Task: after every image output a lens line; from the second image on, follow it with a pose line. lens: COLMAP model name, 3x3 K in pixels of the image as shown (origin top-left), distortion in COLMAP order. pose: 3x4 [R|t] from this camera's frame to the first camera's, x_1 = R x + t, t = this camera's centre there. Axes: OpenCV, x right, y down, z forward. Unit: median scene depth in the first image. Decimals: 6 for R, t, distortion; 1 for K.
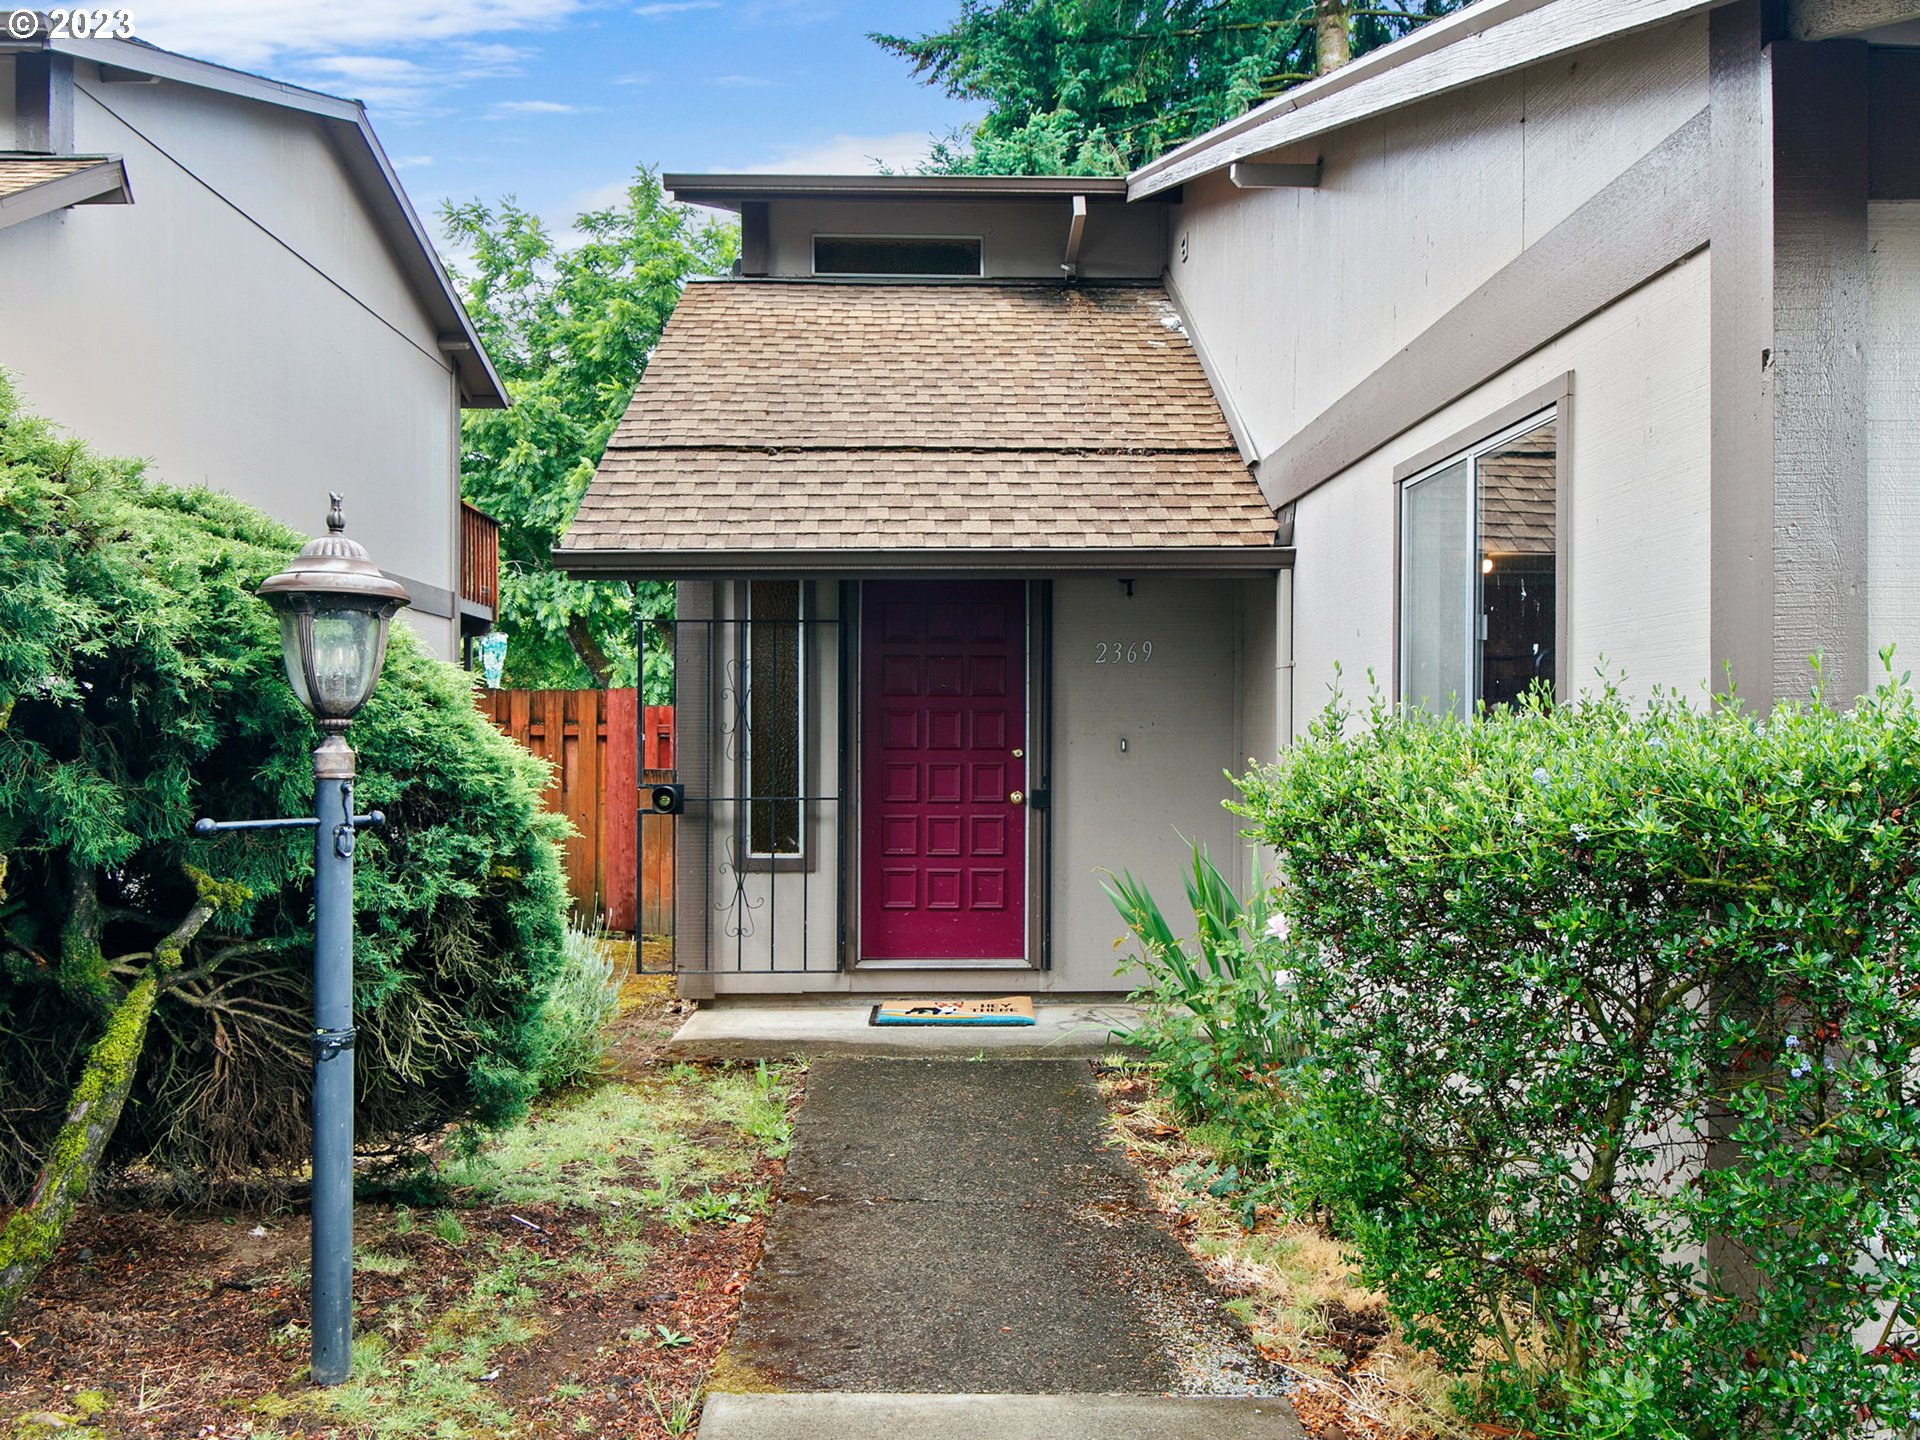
lens RADIAL K [[1436.5, 0, 952.6], [0, 1436.5, 743.8], [0, 0, 1]] dist [0.000775, 0.001029]
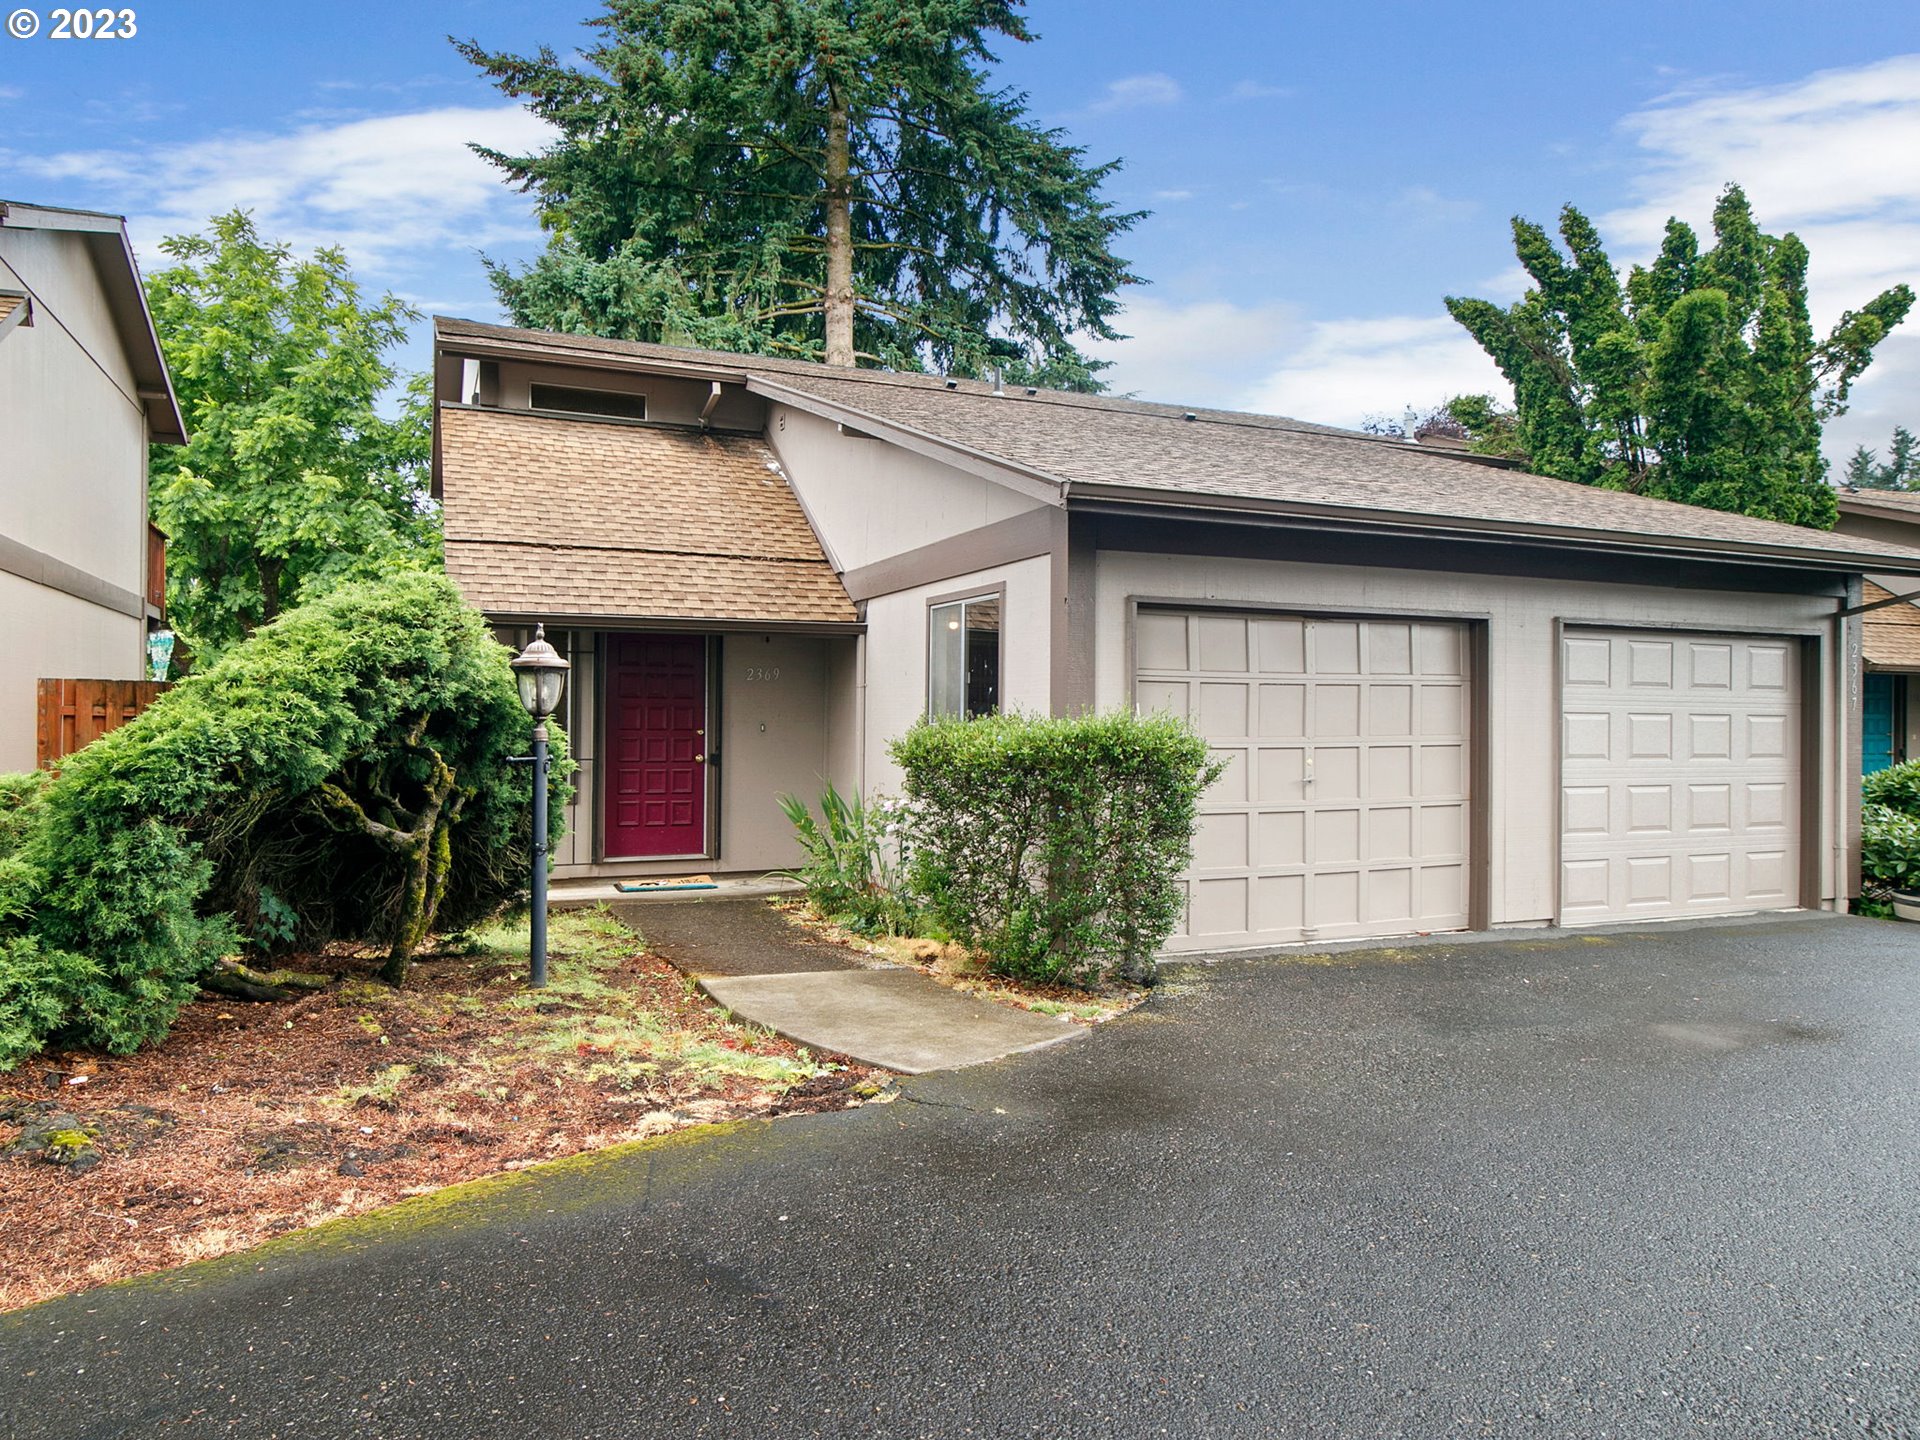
lens RADIAL K [[1274.1, 0, 959.4], [0, 1274.1, 719.4], [0, 0, 1]] dist [-0.001054, 0.000391]
pose [[0.928022, 0.007136, 0.372457, -0.234067], [-0.005255, 0.999968, -0.006065, -0.001259], [-0.372488, 0.003671, 0.928030, -0.515488]]
